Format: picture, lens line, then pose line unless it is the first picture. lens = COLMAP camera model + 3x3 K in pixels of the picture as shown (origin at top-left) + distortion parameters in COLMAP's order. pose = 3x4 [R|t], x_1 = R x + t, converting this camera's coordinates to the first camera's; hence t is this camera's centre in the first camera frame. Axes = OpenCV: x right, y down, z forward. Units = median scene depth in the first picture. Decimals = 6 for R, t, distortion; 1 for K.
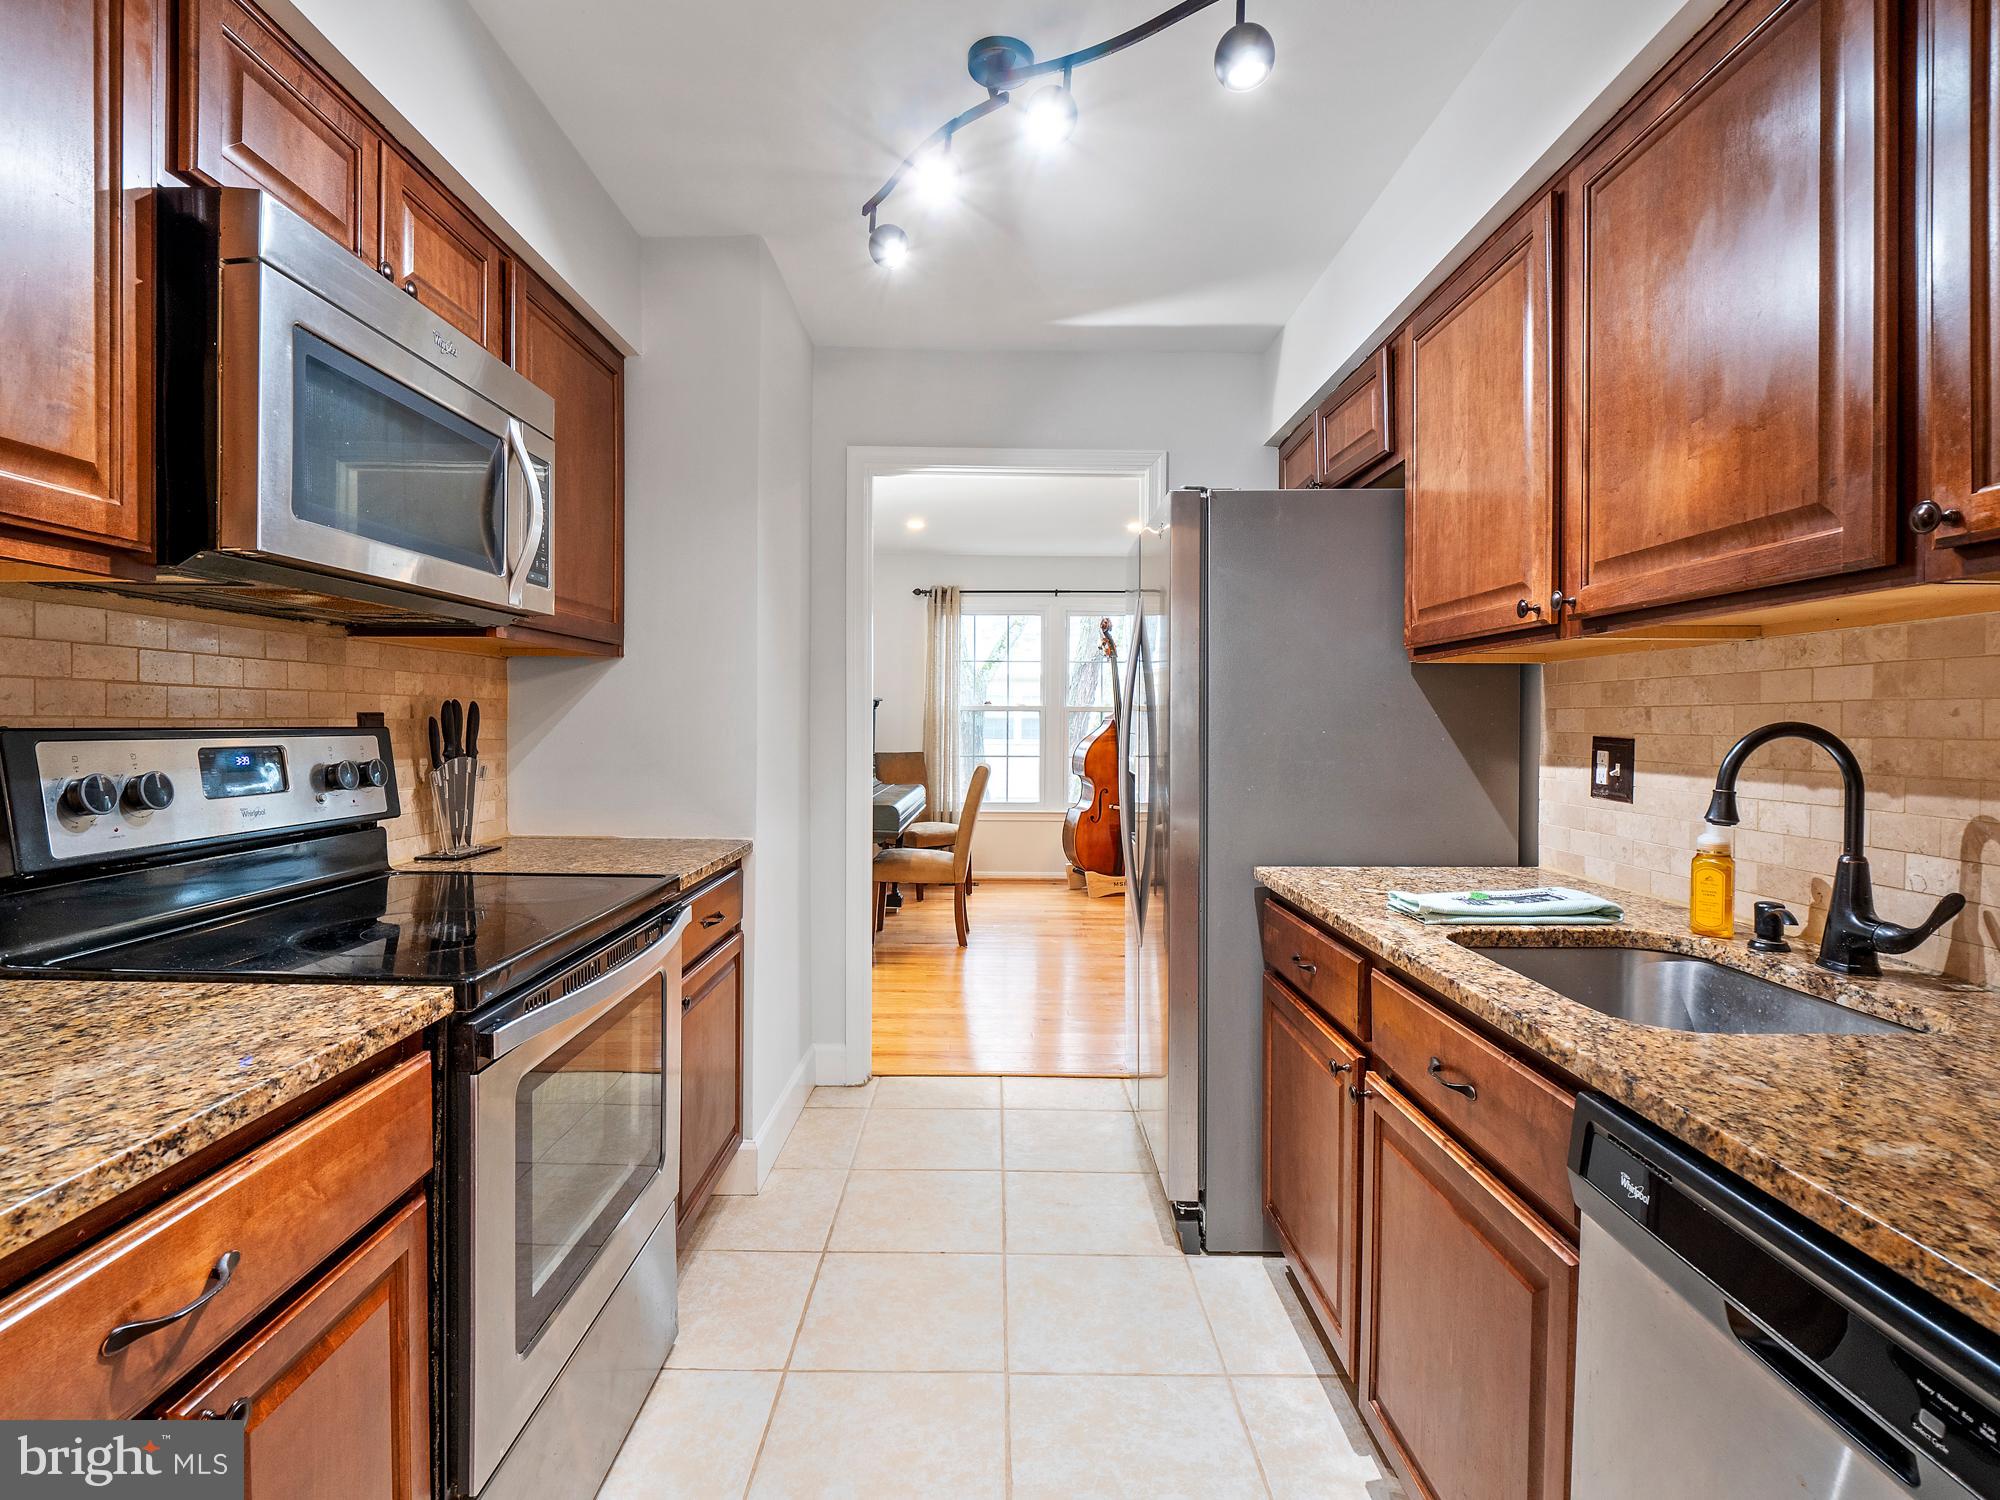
lens RADIAL K [[984.4, 0, 999.6], [0, 984.4, 728.3], [0, 0, 1]] dist [-0.001720, 0.000333]
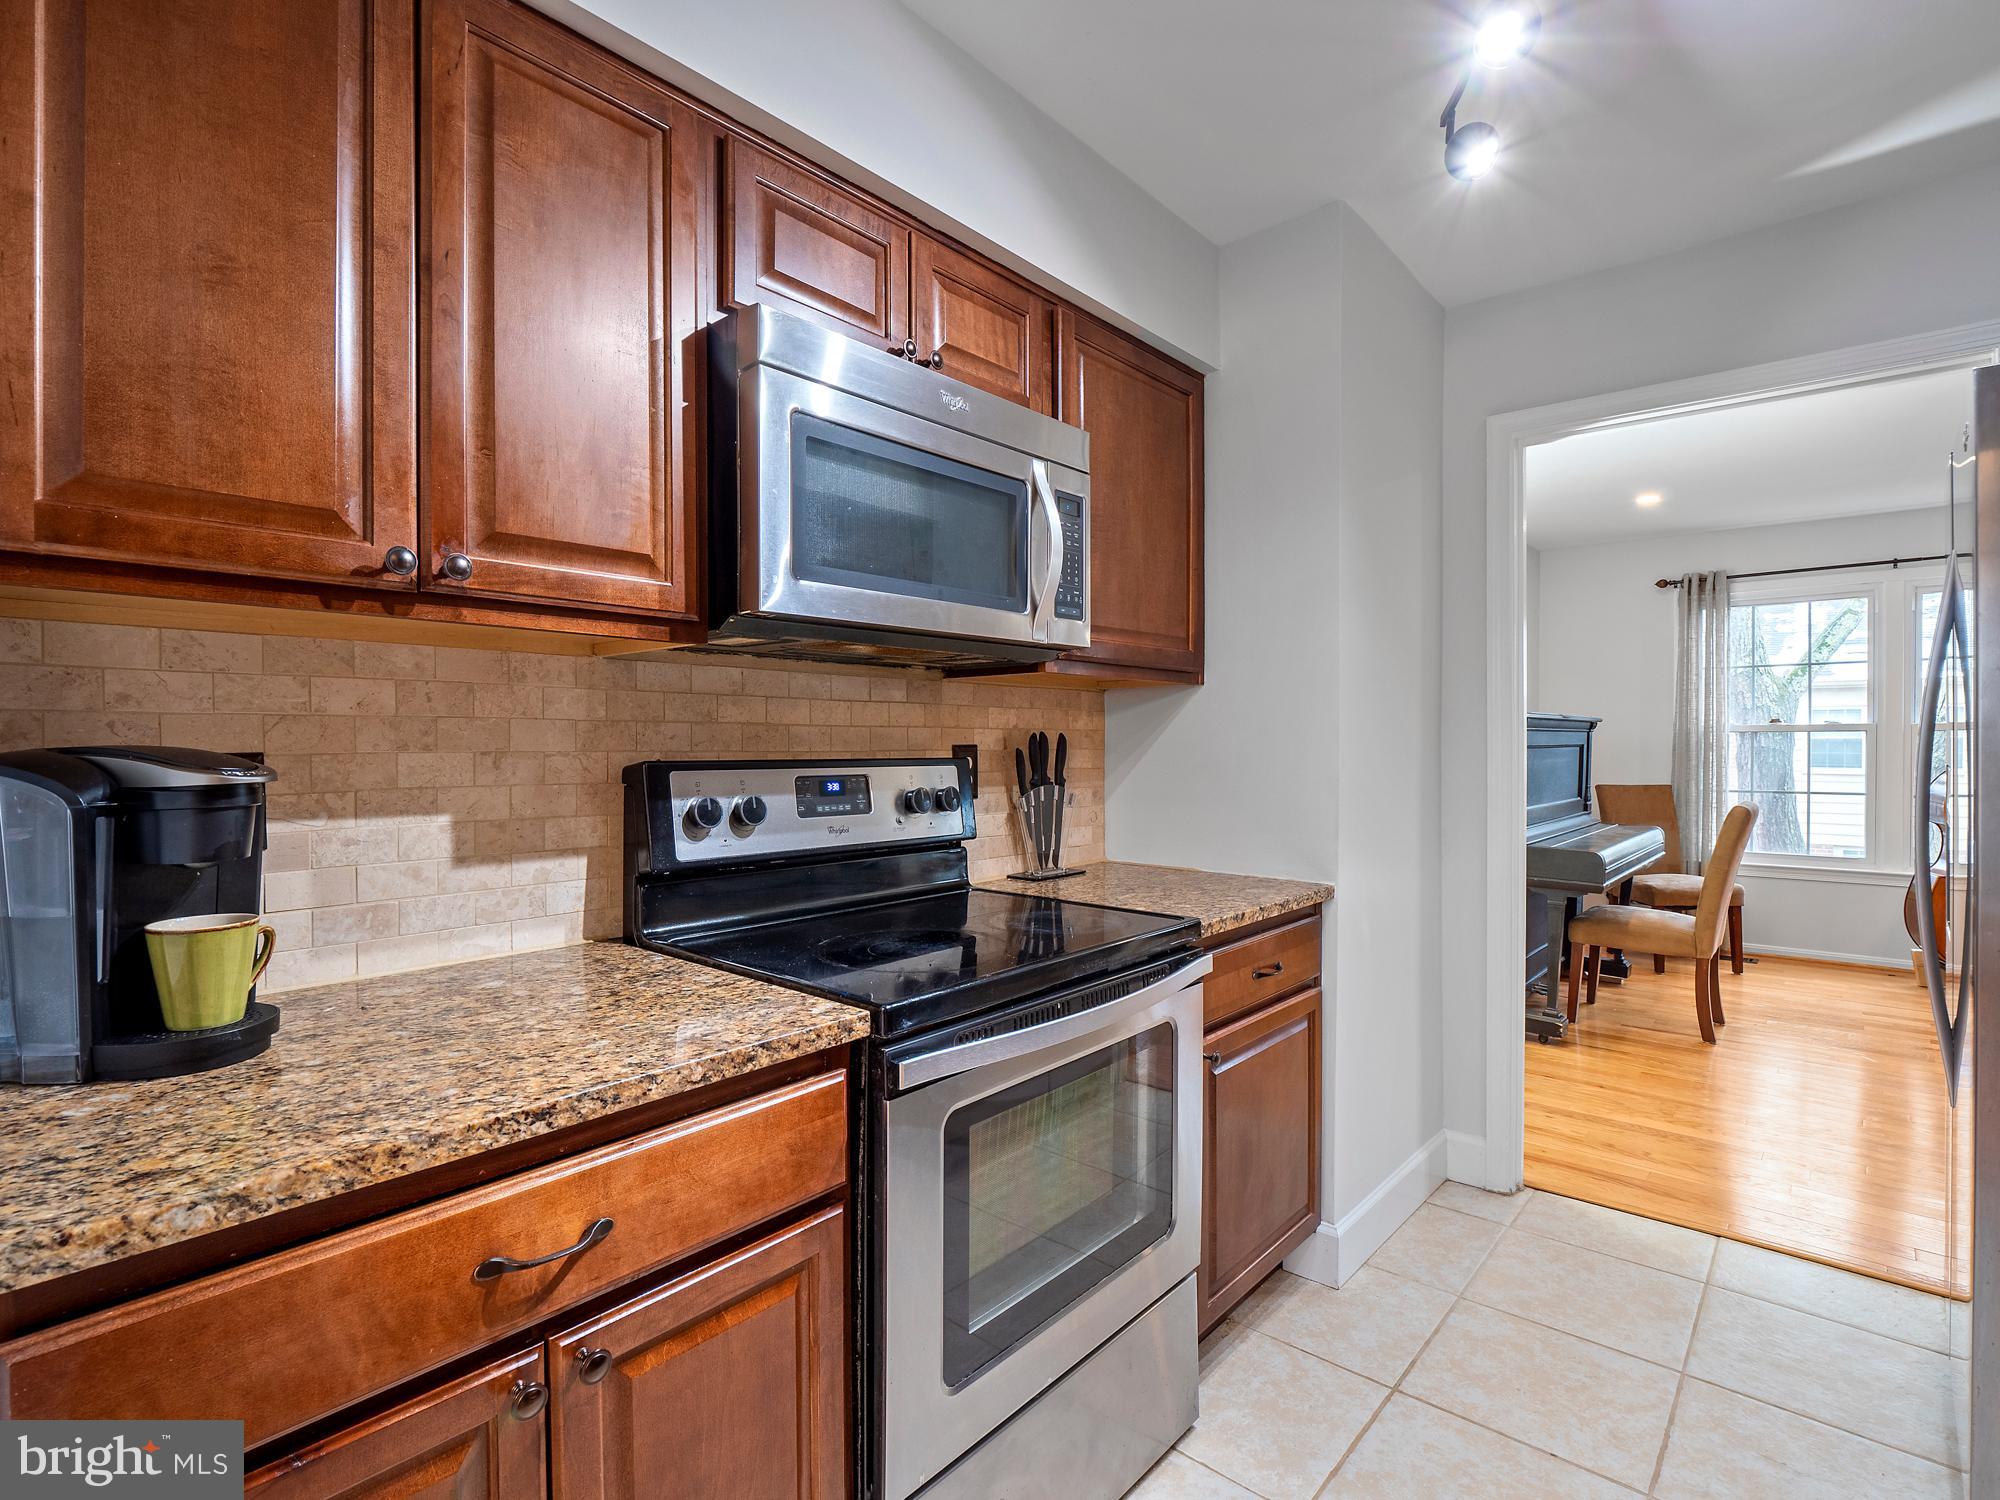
lens RADIAL K [[984.8, 0, 1000.0], [0, 984.8, 750.0], [0, 0, 1]] dist [0.002124, -0.010422]
pose [[0.752511, -0.003378, -0.658571, 0.182484], [0.001029, 0.999992, -0.003953, -0.007499], [0.658579, 0.002297, 0.752508, 0.237378]]
